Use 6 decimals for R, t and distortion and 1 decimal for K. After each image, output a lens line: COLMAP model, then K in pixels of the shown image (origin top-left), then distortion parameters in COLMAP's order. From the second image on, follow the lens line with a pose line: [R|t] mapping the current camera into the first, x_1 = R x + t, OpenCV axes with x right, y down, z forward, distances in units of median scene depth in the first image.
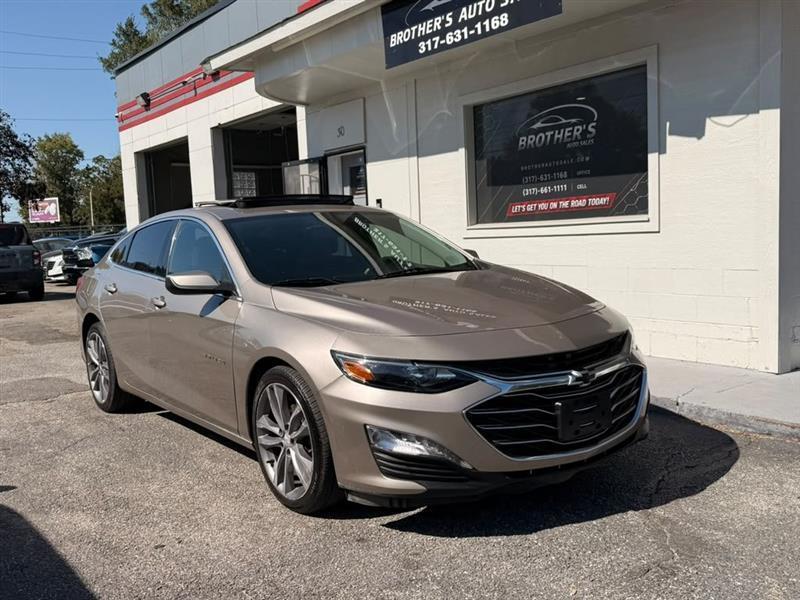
lens RADIAL K [[776.9, 0, 402.5], [0, 776.9, 301.6], [0, 0, 1]] dist [0.161094, -0.347313]
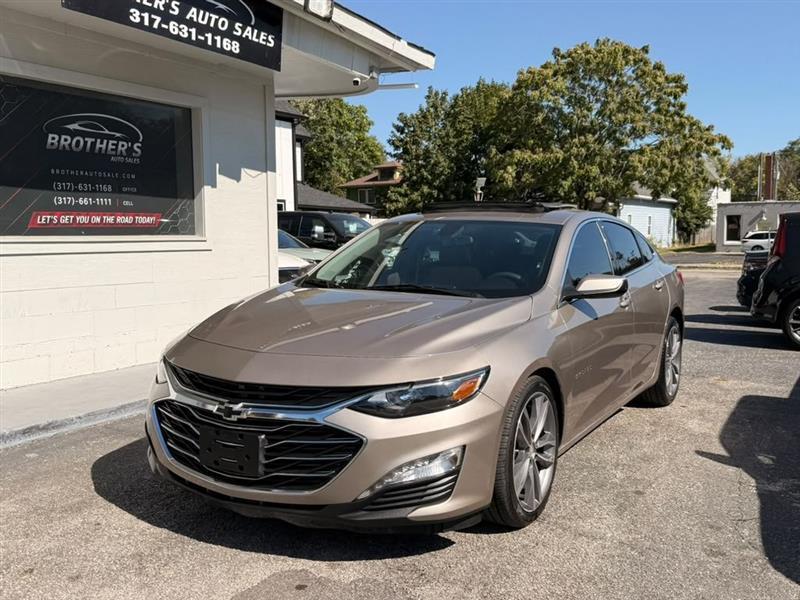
lens RADIAL K [[781.0, 0, 394.5], [0, 781.0, 297.0], [0, 0, 1]] dist [0.162540, -0.393394]
pose [[-0.388863, -0.028979, 0.920840, -0.822956], [0.100362, 0.992224, 0.073608, -0.069189], [-0.915813, 0.121041, -0.382931, 1.086816]]
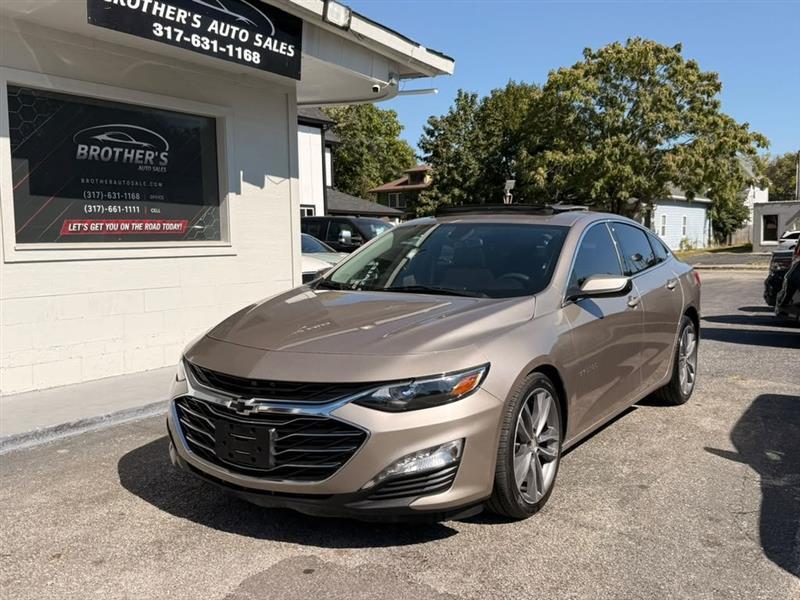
lens RADIAL K [[782.3, 0, 394.6], [0, 782.3, 304.0], [0, 0, 1]] dist [0.161505, -0.388186]
pose [[-0.349757, -0.029749, 0.936368, -0.851404], [0.110865, 0.991158, 0.072901, -0.066526], [-0.930258, 0.129308, -0.343366, 1.078333]]
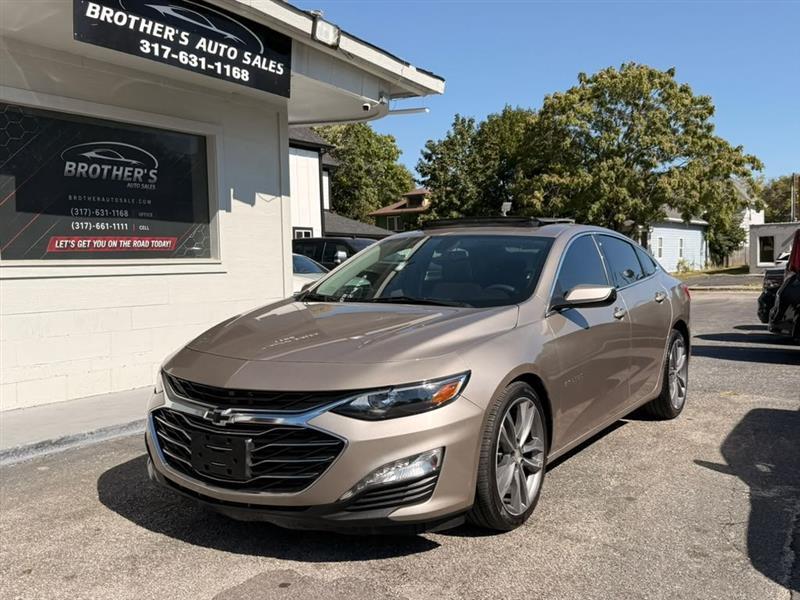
lens RADIAL K [[782.3, 0, 400.7], [0, 782.3, 299.6], [0, 0, 1]] dist [0.155536, -0.367808]
pose [[-0.356663, 0.005998, 0.934214, -0.851135], [0.115735, 0.992560, 0.037812, -0.054333], [-0.927037, 0.121607, -0.354704, 1.065394]]
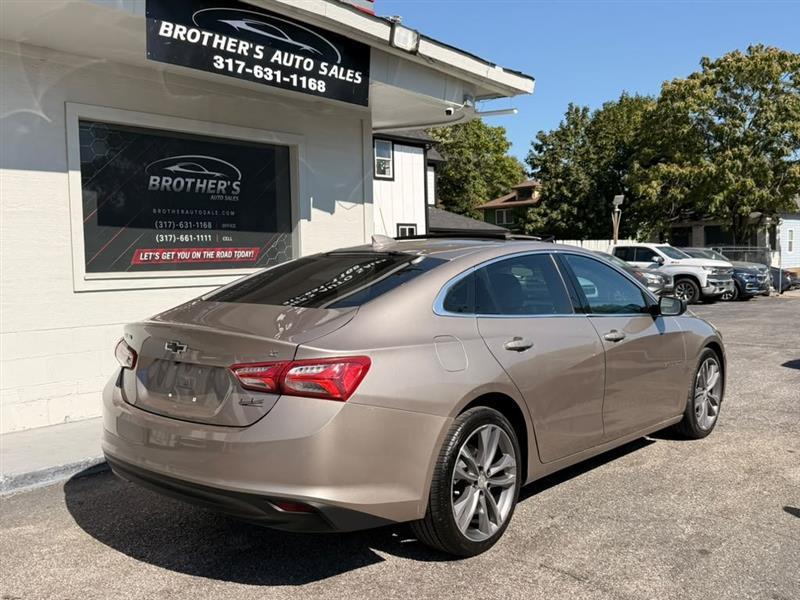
lens RADIAL K [[777.5, 0, 394.8], [0, 777.5, 302.6], [0, 0, 1]] dist [0.161123, -0.348535]
pose [[-0.212312, -0.011829, 0.977130, -0.835316], [0.111753, 0.993073, 0.036304, -0.075192], [-0.970791, 0.116905, -0.209520, 1.009716]]
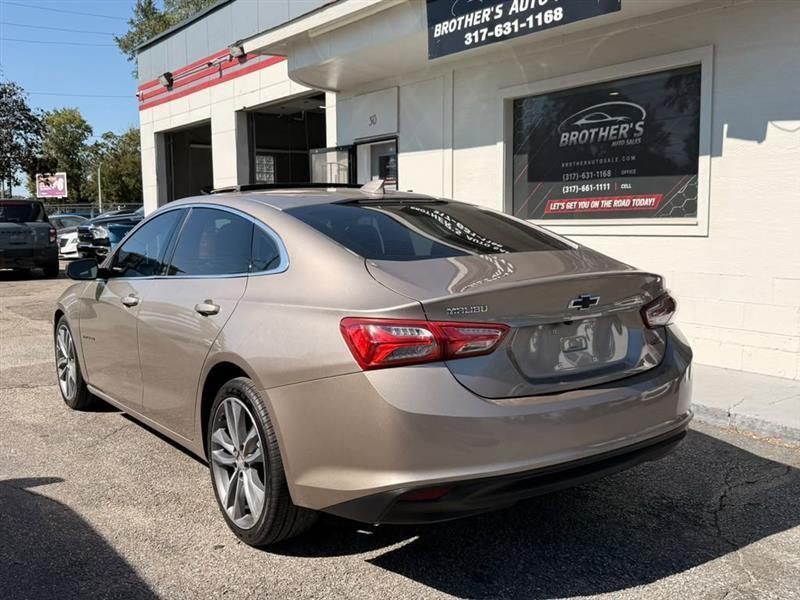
lens RADIAL K [[781.5, 0, 399.8], [0, 781.5, 299.6], [0, 0, 1]] dist [0.162566, -0.384351]
pose [[0.999362, 0.035038, -0.006971, -0.041631], [-0.034937, 0.999290, 0.014087, -0.009398], [0.007460, -0.013834, 0.999876, 0.009181]]
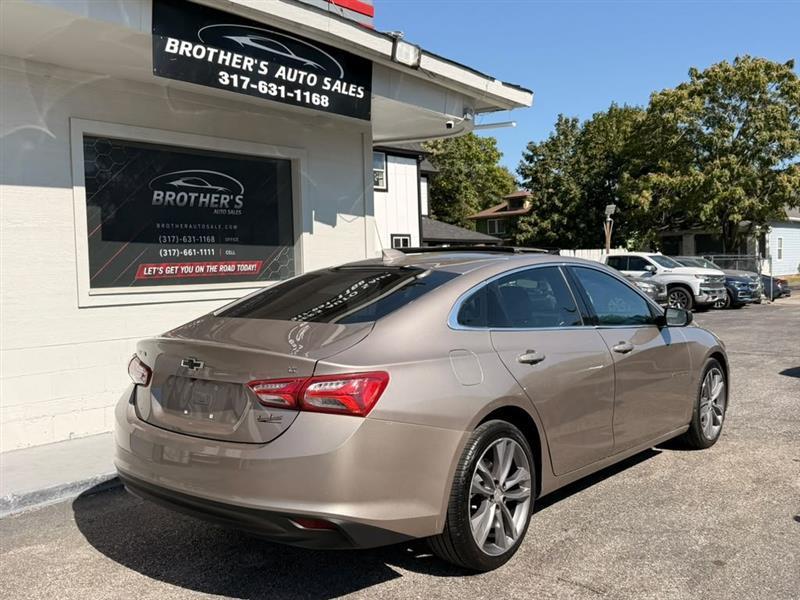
lens RADIAL K [[776.9, 0, 397.4], [0, 776.9, 298.1], [0, 0, 1]] dist [0.165903, -0.362052]
pose [[-0.226343, 0.008038, 0.974014, -0.833808], [0.119567, 0.992633, 0.019594, -0.080217], [-0.966681, 0.120895, -0.225637, 1.025157]]
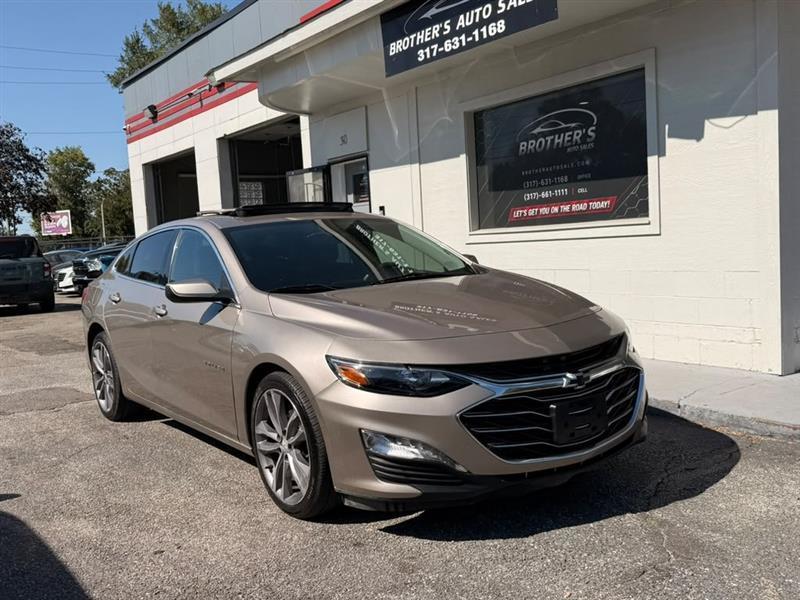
lens RADIAL K [[776.9, 0, 397.4], [0, 776.9, 298.1], [0, 0, 1]] dist [0.165903, -0.362052]
pose [[0.999733, -0.012687, -0.019300, 0.010050], [0.012418, 0.999825, -0.013998, 0.001724], [0.019475, 0.013755, 0.999716, -0.003625]]
